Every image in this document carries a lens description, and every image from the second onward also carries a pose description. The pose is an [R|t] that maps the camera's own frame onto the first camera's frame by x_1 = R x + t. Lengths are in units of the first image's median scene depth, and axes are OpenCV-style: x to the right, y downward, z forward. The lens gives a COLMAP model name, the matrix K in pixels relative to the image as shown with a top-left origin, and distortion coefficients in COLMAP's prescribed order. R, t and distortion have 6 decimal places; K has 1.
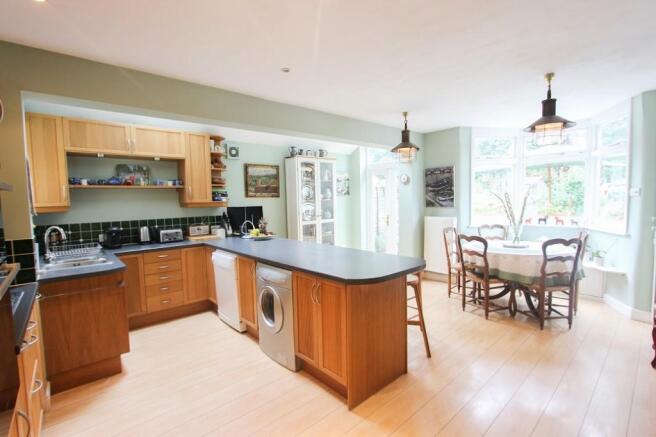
lens RADIAL K [[302.6, 0, 328.0], [0, 302.6, 218.5], [0, 0, 1]] dist [-0.013896, 0.000491]
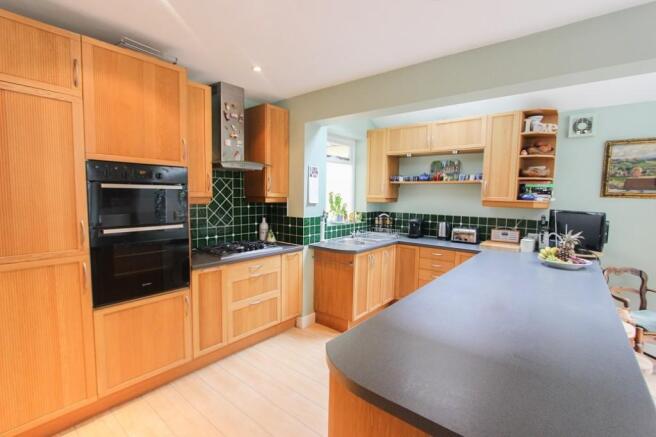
lens RADIAL K [[302.6, 0, 328.0], [0, 302.6, 218.5], [0, 0, 1]] dist [-0.013896, 0.000491]
pose [[0.154215, 0.108331, -0.982080, 0.294805], [-0.083310, 0.991857, 0.096328, -0.046078], [0.984519, 0.066962, 0.161985, 0.431051]]
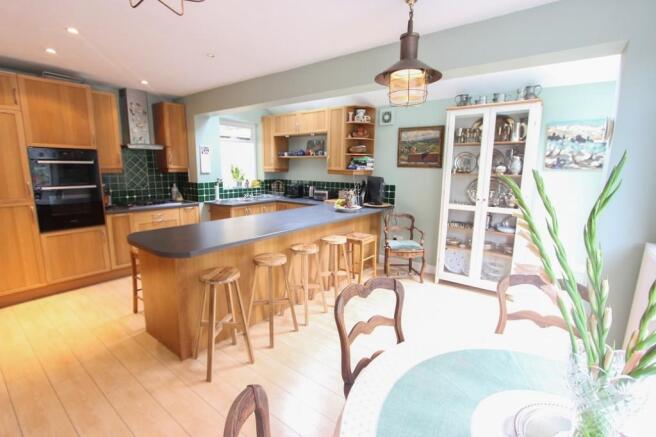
lens RADIAL K [[302.6, 0, 328.0], [0, 302.6, 218.5], [0, 0, 1]] dist [-0.013896, 0.000491]
pose [[0.189720, 0.194558, -0.962369, 0.707191], [-0.079982, 0.979975, 0.182350, -0.080131], [0.978575, 0.042377, 0.201482, 0.748960]]
